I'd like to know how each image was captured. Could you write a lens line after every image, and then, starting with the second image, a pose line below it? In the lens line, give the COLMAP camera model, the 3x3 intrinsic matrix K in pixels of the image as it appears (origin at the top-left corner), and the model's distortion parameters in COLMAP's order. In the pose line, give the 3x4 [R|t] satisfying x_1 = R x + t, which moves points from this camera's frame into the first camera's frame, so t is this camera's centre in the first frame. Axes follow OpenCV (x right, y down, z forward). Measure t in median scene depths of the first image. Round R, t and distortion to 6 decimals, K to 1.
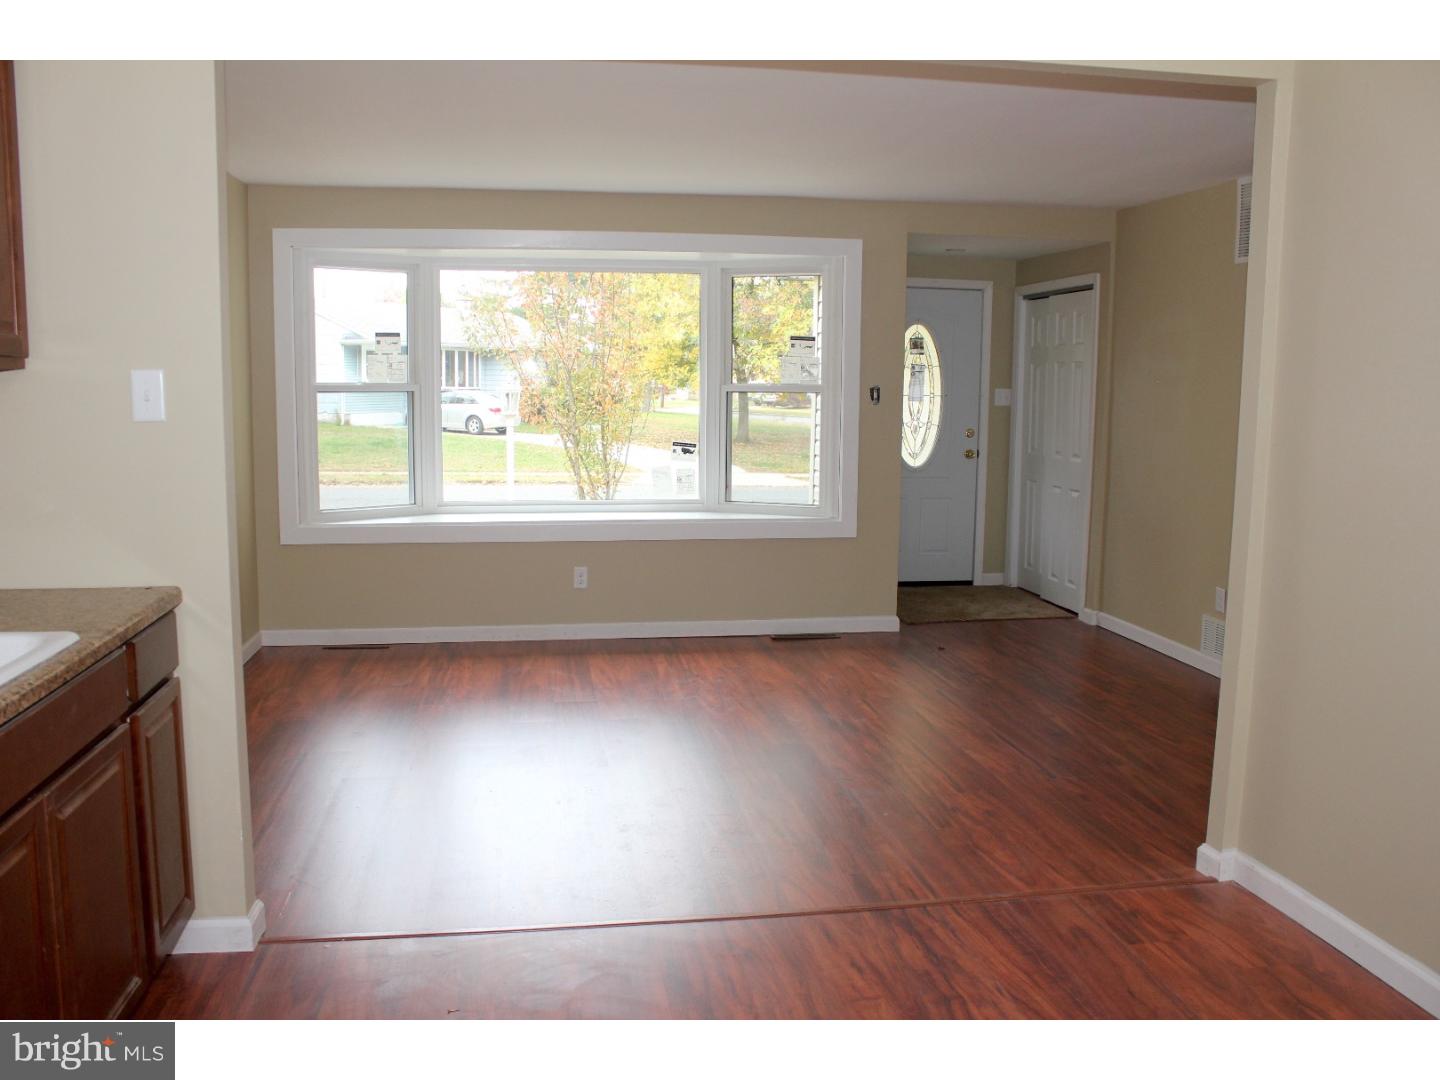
lens RADIAL K [[1206.3, 0, 718.2], [0, 1206.3, 538.3], [0, 0, 1]] dist [-0.164409, 0.141200]
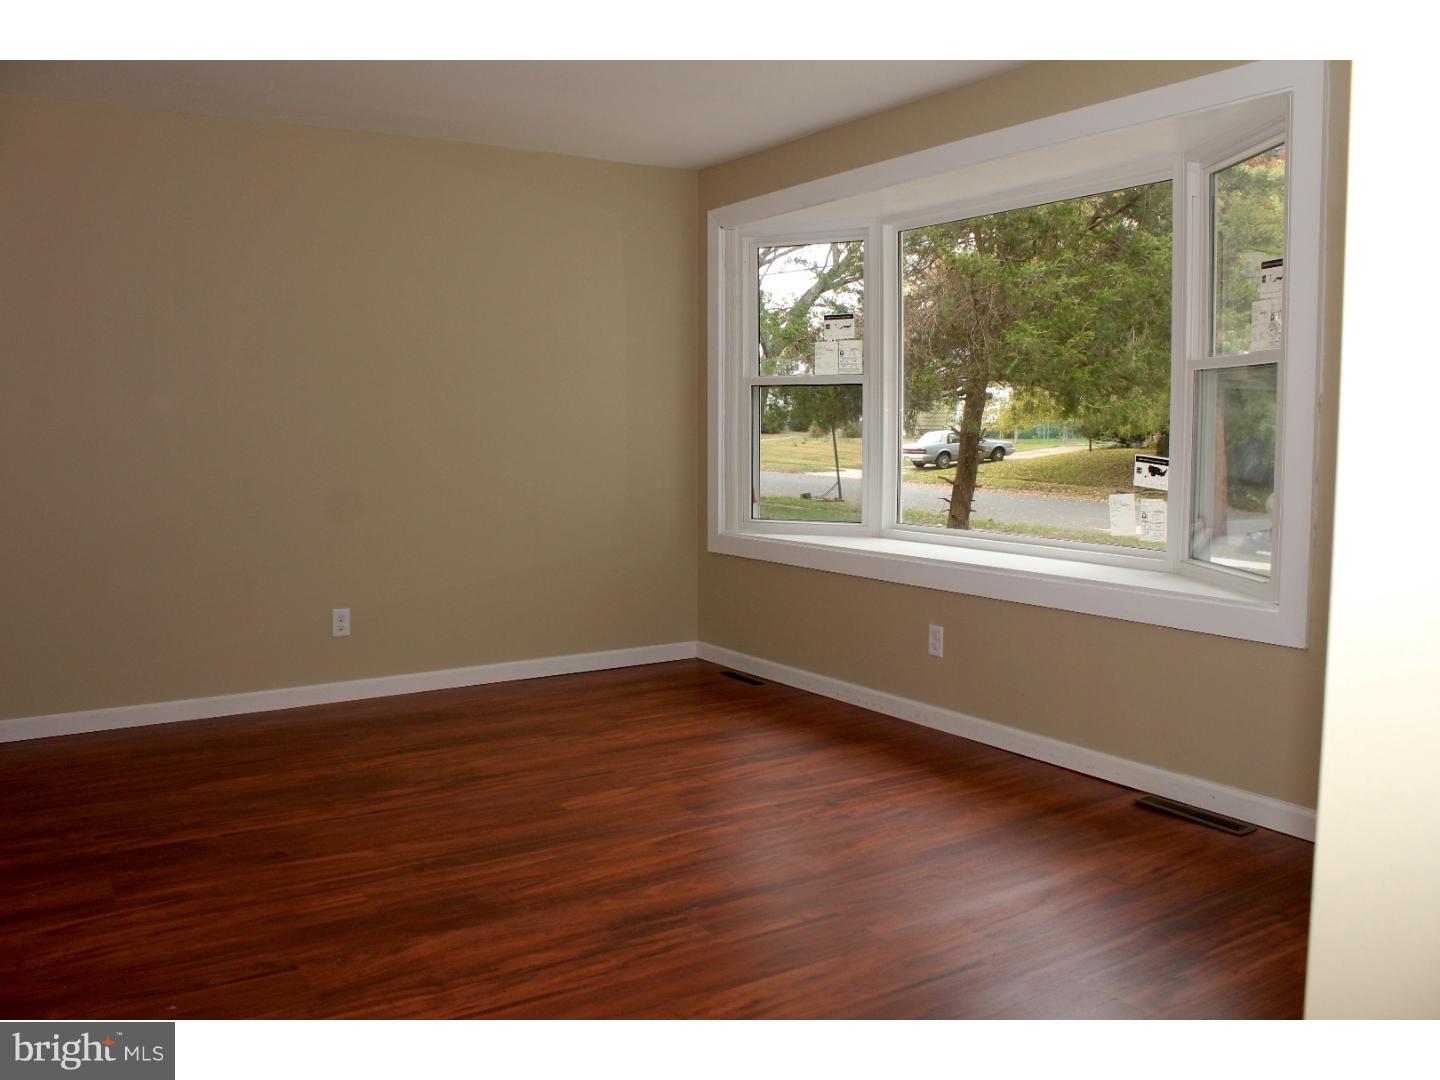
lens RADIAL K [[1206.3, 0, 716.3], [0, 1206.3, 533.2], [0, 0, 1]] dist [-0.164409, 0.141200]
pose [[0.397944, 0.074205, -0.914404, 0.452312], [-0.112047, 0.993193, 0.031837, -0.036341], [0.910542, 0.089787, 0.403549, 0.575533]]
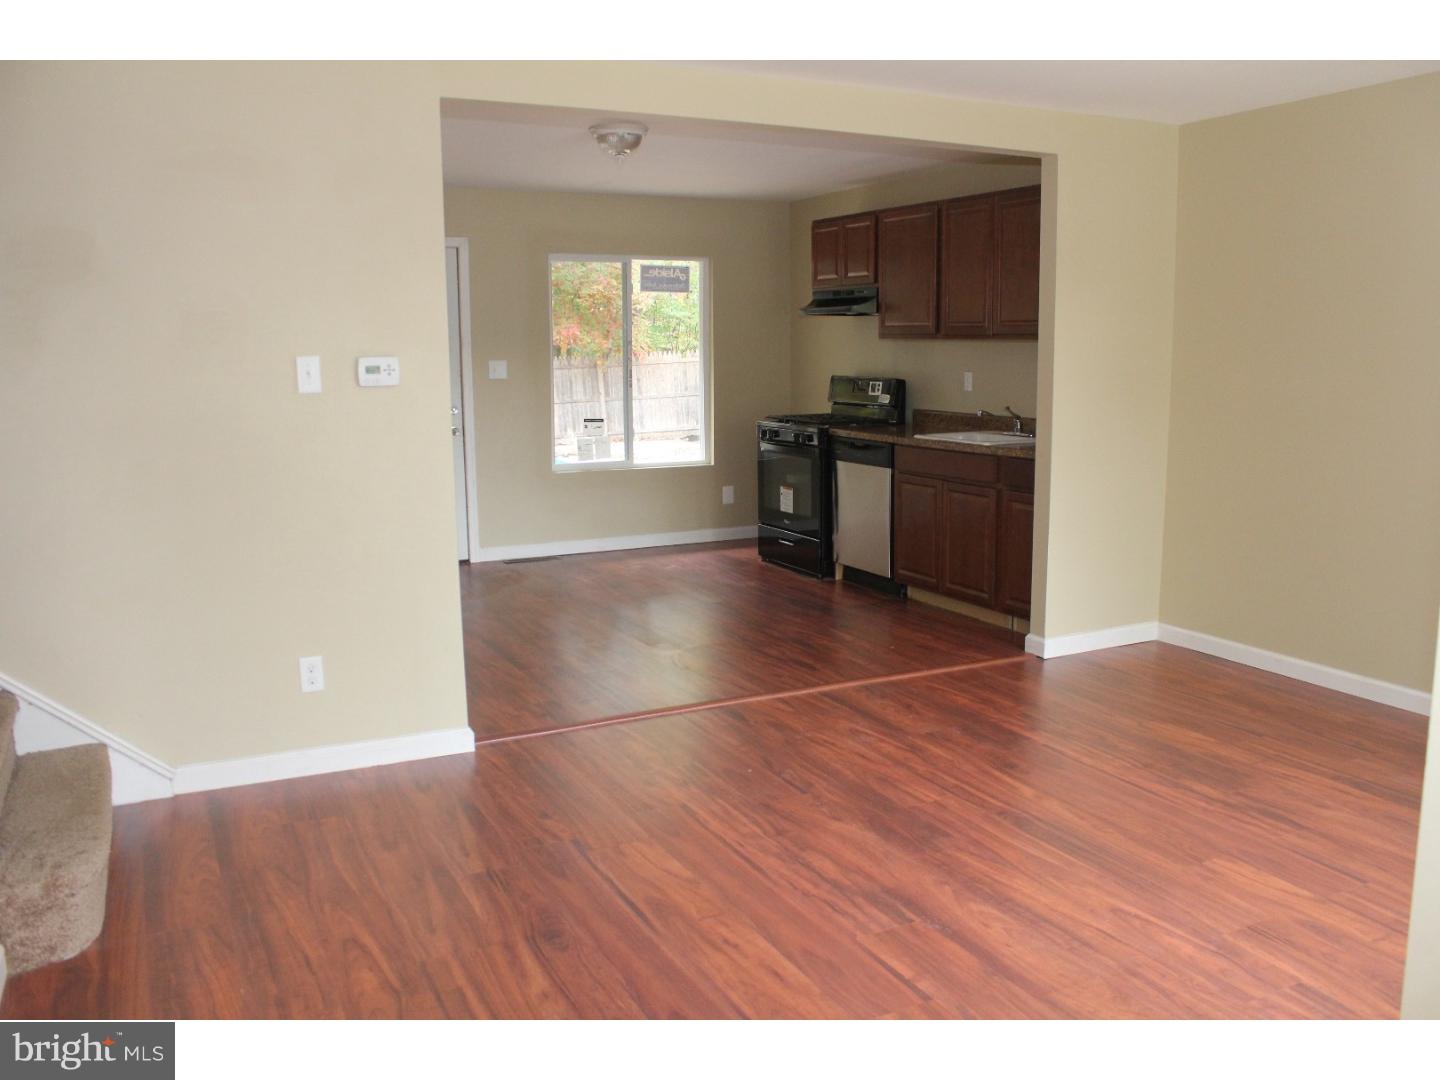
lens RADIAL K [[1206.3, 0, 729.5], [0, 1206.3, 539.2], [0, 0, 1]] dist [-0.164409, 0.141200]
pose [[-0.951771, 0.046226, -0.303308, 0.264149], [-0.043193, 0.958551, 0.281629, -0.139732], [0.303755, 0.281147, -0.910324, 1.079815]]
